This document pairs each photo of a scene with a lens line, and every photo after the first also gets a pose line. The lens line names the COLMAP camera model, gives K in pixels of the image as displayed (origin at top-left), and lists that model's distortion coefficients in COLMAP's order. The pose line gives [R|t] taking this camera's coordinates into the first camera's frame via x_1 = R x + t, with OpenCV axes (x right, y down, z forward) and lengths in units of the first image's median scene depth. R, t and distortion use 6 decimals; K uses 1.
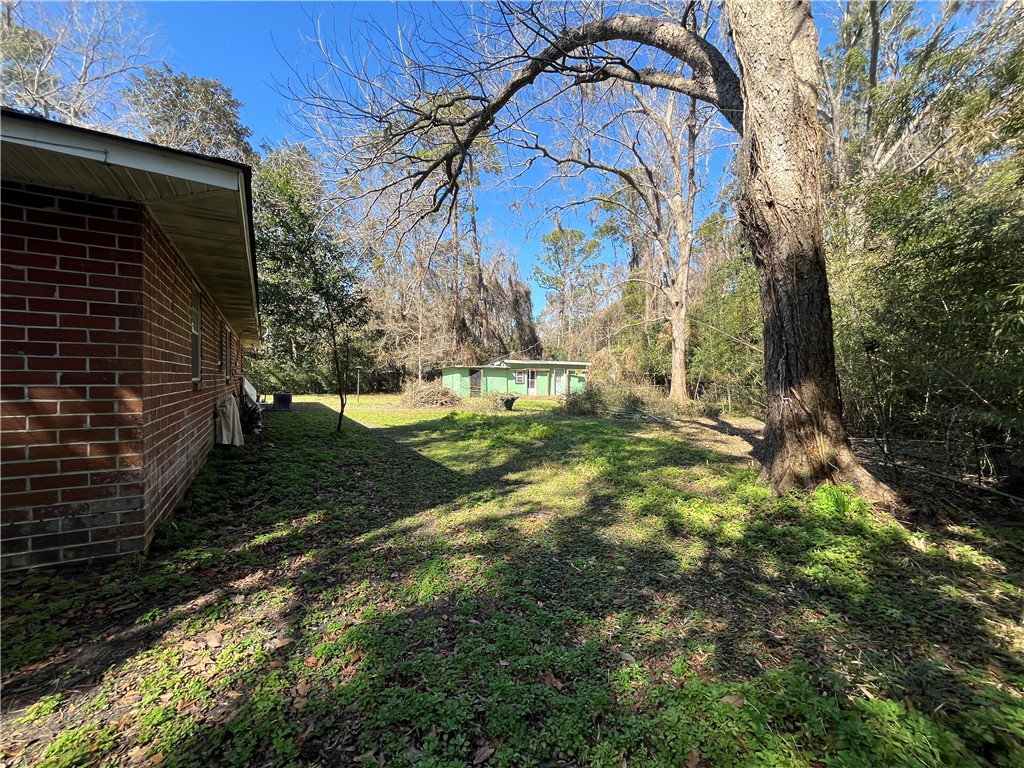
lens RADIAL K [[413.5, 0, 511.3], [0, 413.5, 382.9], [0, 0, 1]] dist [-0.002535, 0.000052]
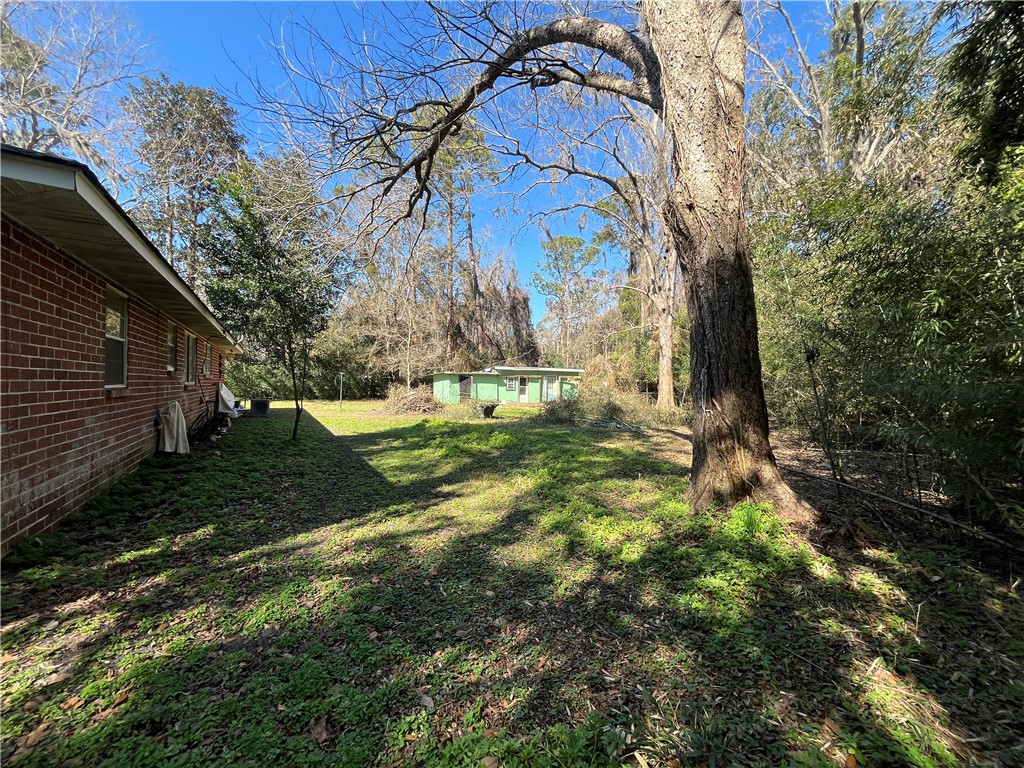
lens RADIAL K [[413.5, 0, 512.6], [0, 413.5, 382.7], [0, 0, 1]] dist [-0.002535, 0.000052]
pose [[0.999922, 0.005043, -0.011435, 0.212177], [-0.005218, 0.999870, -0.015279, -0.008066], [0.011356, 0.015337, 0.999818, 0.041398]]
